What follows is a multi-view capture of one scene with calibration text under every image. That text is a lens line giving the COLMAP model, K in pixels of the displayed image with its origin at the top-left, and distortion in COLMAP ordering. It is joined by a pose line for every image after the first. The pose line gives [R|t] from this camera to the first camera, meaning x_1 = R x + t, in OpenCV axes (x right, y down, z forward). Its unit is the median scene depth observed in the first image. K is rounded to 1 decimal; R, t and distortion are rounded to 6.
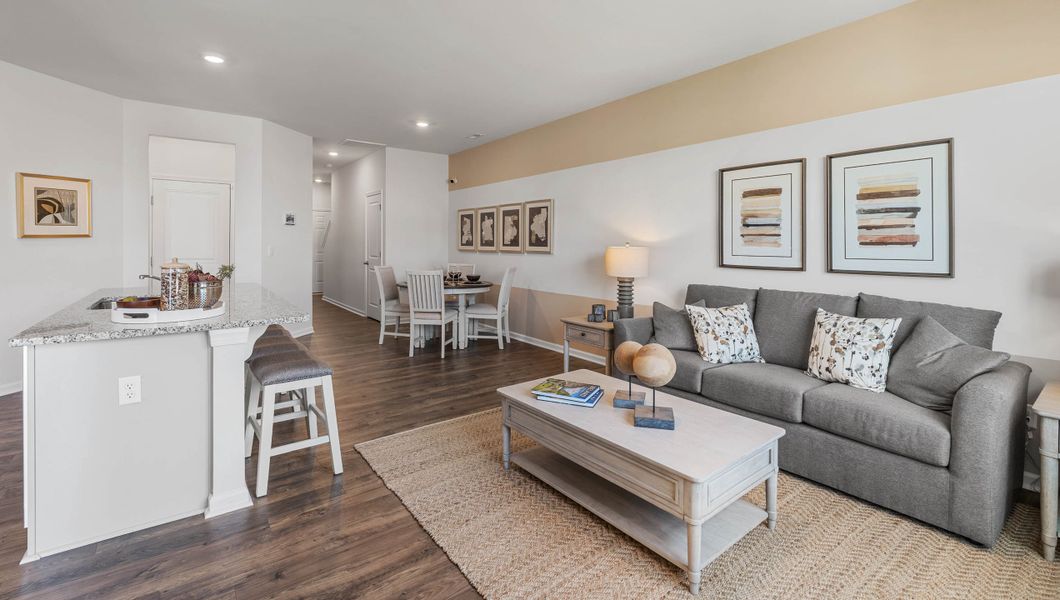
lens RADIAL K [[461.4, 0, 522.1], [0, 461.4, 243.8], [0, 0, 1]] dist [-0.006960, 0.000988]
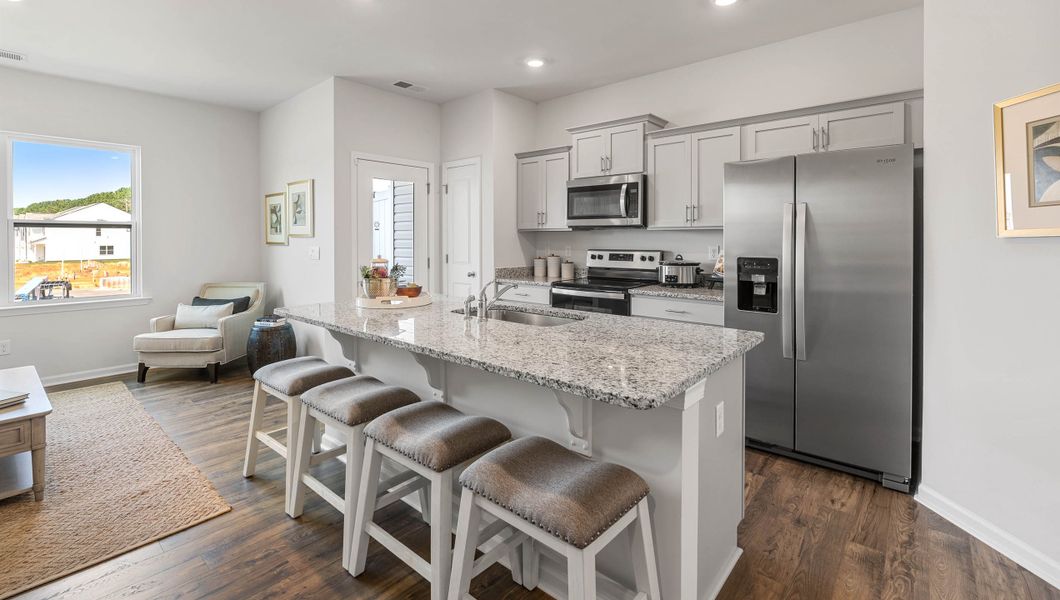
lens RADIAL K [[461.4, 0, 519.1], [0, 461.4, 240.1], [0, 0, 1]] dist [-0.006960, 0.000988]
pose [[-0.977683, -0.002965, -0.210065, -0.341985], [-0.003805, 0.999986, 0.003595, -0.006083], [0.210052, 0.004314, -0.977681, 0.940640]]
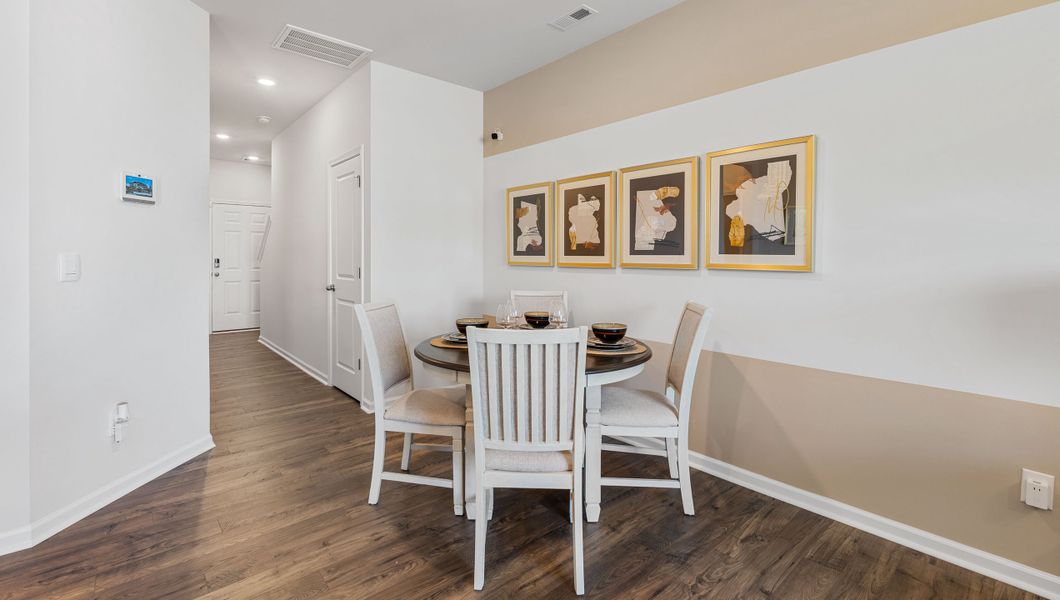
lens RADIAL K [[461.4, 0, 523.7], [0, 461.4, 259.0], [0, 0, 1]] dist [-0.006960, 0.000988]
pose [[0.996825, -0.001823, 0.079605, -0.212003], [0.001585, 0.999994, 0.003049, 0.008616], [-0.079610, -0.002913, 0.996822, 0.606335]]
